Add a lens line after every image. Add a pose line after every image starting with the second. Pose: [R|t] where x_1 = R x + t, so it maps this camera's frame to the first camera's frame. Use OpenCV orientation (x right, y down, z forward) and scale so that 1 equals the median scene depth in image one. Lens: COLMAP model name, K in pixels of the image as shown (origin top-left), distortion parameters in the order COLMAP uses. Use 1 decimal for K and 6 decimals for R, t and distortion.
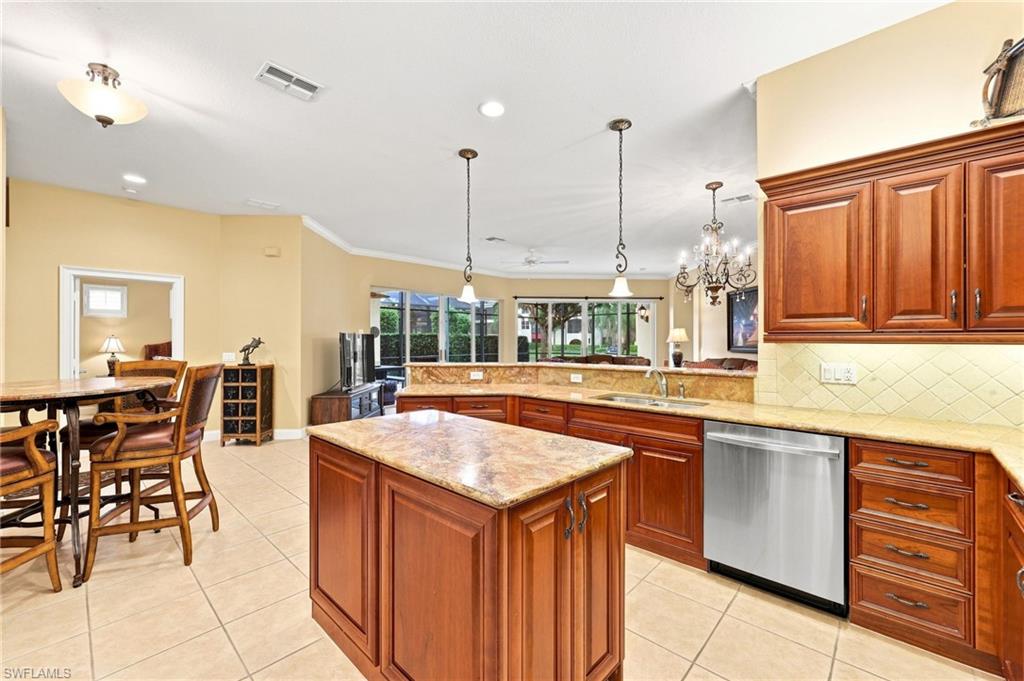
lens RADIAL K [[413.2, 0, 506.0], [0, 413.2, 339.8], [0, 0, 1]] dist [0.001319, 0.000033]
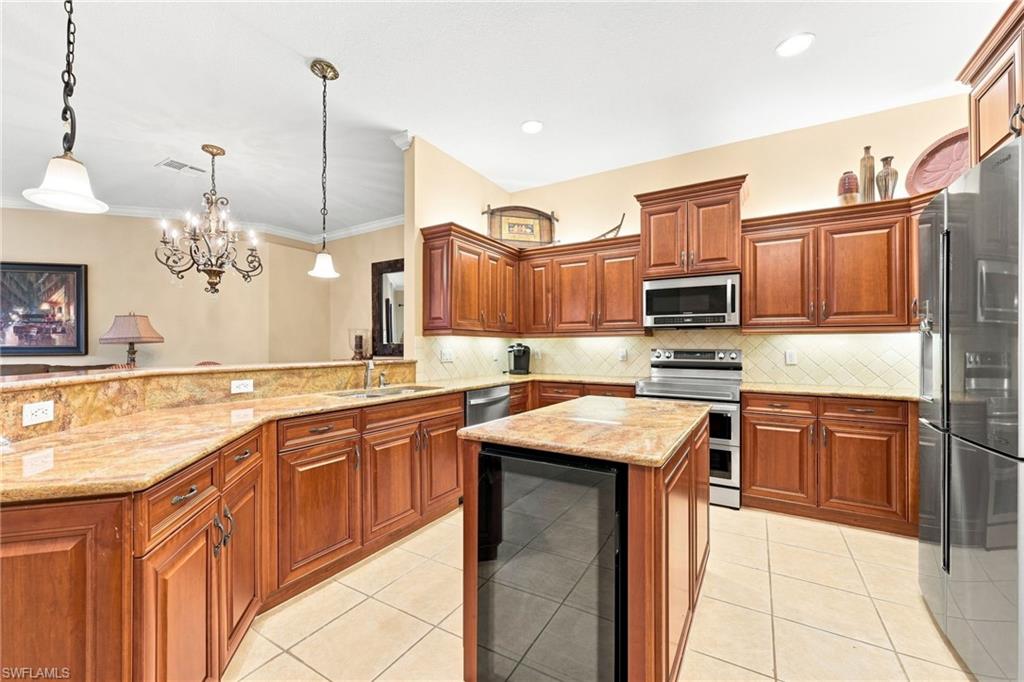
lens RADIAL K [[413.2, 0, 505.3], [0, 413.2, 345.9], [0, 0, 1]] dist [0.001319, 0.000033]
pose [[-0.207918, 0.002737, 0.978142, -0.567411], [-0.001639, 0.999994, -0.003147, 0.033309], [-0.978145, -0.002258, -0.207912, 0.769654]]
